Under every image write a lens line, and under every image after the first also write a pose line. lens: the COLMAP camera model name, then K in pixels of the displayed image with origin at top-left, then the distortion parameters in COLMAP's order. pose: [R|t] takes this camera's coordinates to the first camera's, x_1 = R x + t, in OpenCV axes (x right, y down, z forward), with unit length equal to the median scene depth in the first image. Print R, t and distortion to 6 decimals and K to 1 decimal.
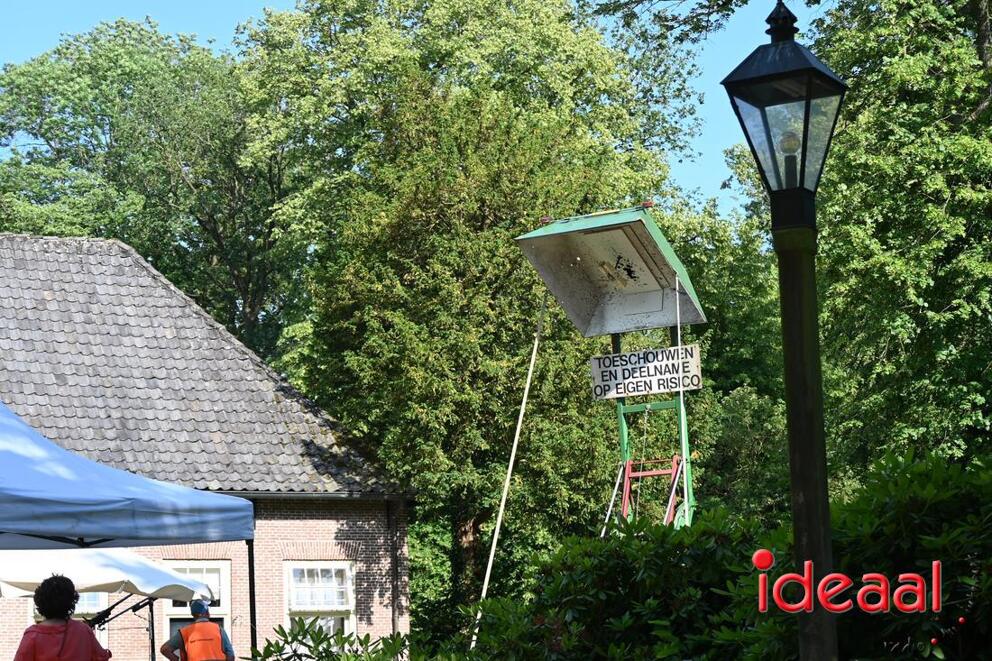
lens RADIAL K [[2238.6, 0, 496.1], [0, 2238.6, 330.9], [0, 0, 1]] dist [0.023719, 0.000000]
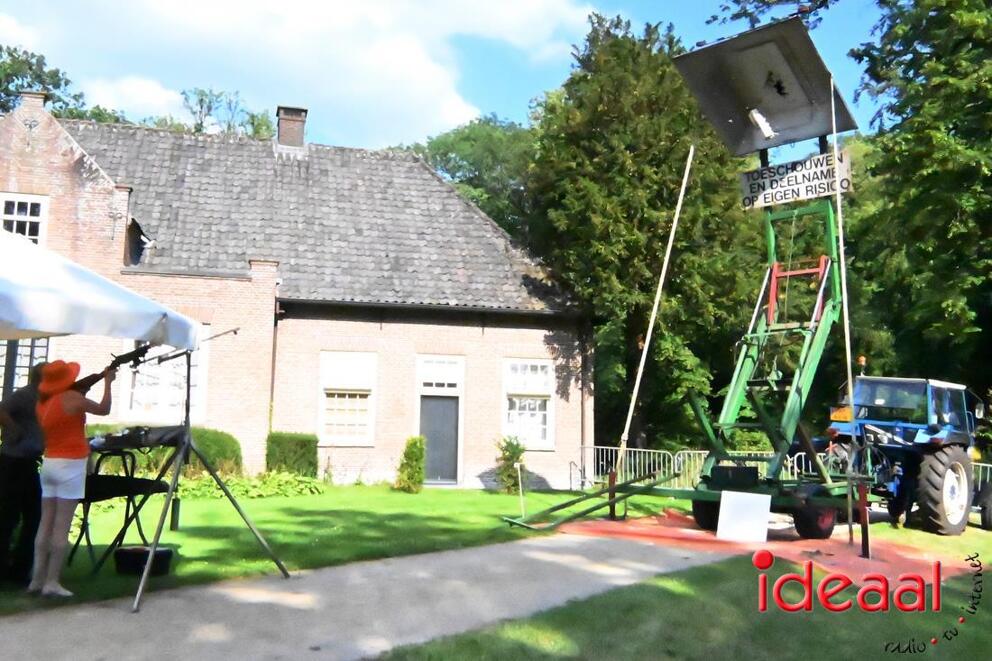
lens RADIAL K [[766.3, 0, 497.7], [0, 766.3, 313.1], [0, 0, 1]] dist [0.021258, 0.000522]
pose [[0.975096, 0.009868, -0.221566, 0.008589], [-0.009105, 0.999949, 0.004468, 0.072734], [0.221598, -0.002340, 0.975135, 0.529272]]
